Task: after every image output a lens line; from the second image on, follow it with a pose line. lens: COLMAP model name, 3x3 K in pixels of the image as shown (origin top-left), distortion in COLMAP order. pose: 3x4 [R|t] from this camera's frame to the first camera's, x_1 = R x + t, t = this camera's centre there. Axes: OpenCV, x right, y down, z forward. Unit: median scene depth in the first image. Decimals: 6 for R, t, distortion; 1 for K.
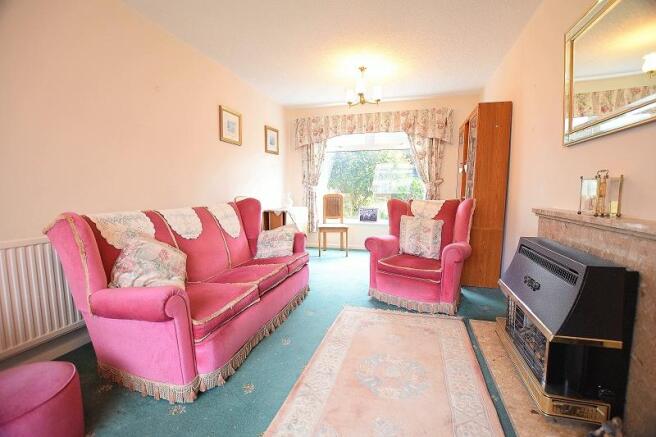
lens RADIAL K [[288.2, 0, 327.7], [0, 288.2, 219.3], [0, 0, 1]] dist [-0.029043, 0.002403]
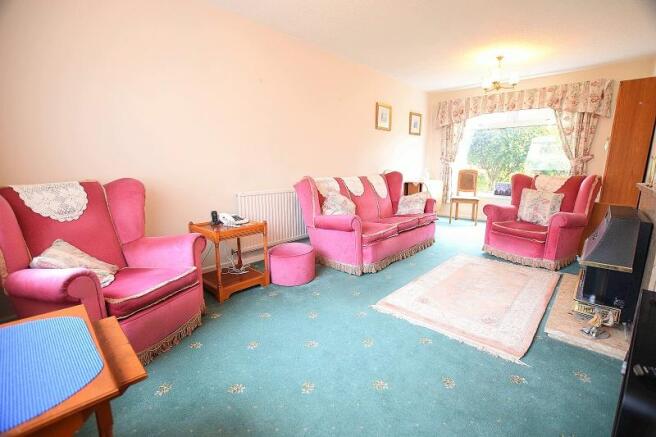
lens RADIAL K [[288.2, 0, 329.0], [0, 288.2, 219.2], [0, 0, 1]] dist [-0.029043, 0.002403]
pose [[0.888925, 0.085303, -0.450039, 0.092321], [-0.047280, 0.994346, 0.095086, 0.040071], [0.455606, -0.063247, 0.887932, -0.402833]]
